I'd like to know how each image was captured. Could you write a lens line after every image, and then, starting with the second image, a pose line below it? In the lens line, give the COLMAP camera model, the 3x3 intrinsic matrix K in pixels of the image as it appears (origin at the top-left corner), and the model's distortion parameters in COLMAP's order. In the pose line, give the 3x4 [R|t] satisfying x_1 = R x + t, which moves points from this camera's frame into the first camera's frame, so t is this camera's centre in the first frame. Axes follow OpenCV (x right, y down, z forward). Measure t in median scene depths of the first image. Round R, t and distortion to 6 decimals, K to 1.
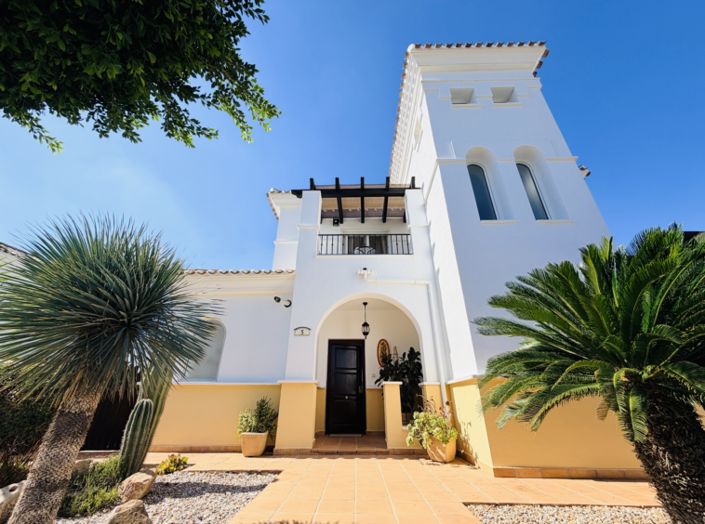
lens RADIAL K [[280.9, 0, 353.3], [0, 280.9, 262.4], [0, 0, 1]] dist [0.000785, 0.000151]
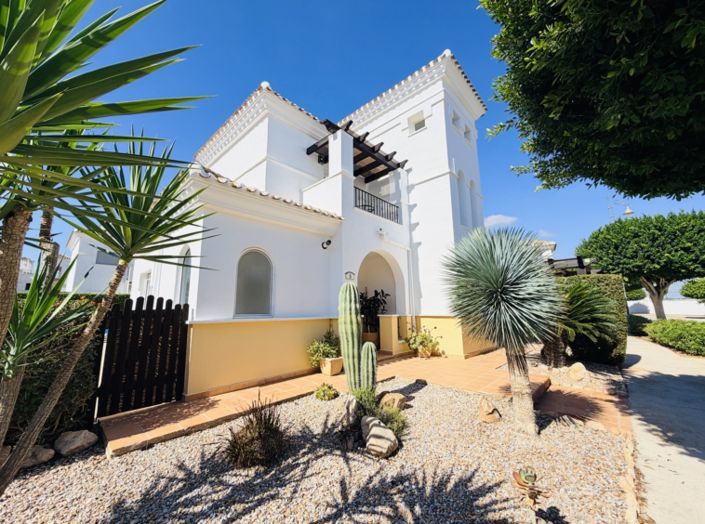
lens RADIAL K [[280.9, 0, 352.3], [0, 280.9, 260.7], [0, 0, 1]] dist [0.000785, 0.000151]
pose [[0.663791, 0.117749, 0.738591, -0.960199], [-0.321806, 0.936408, 0.139930, 0.020447], [-0.675146, -0.330567, 0.659472, 0.229704]]
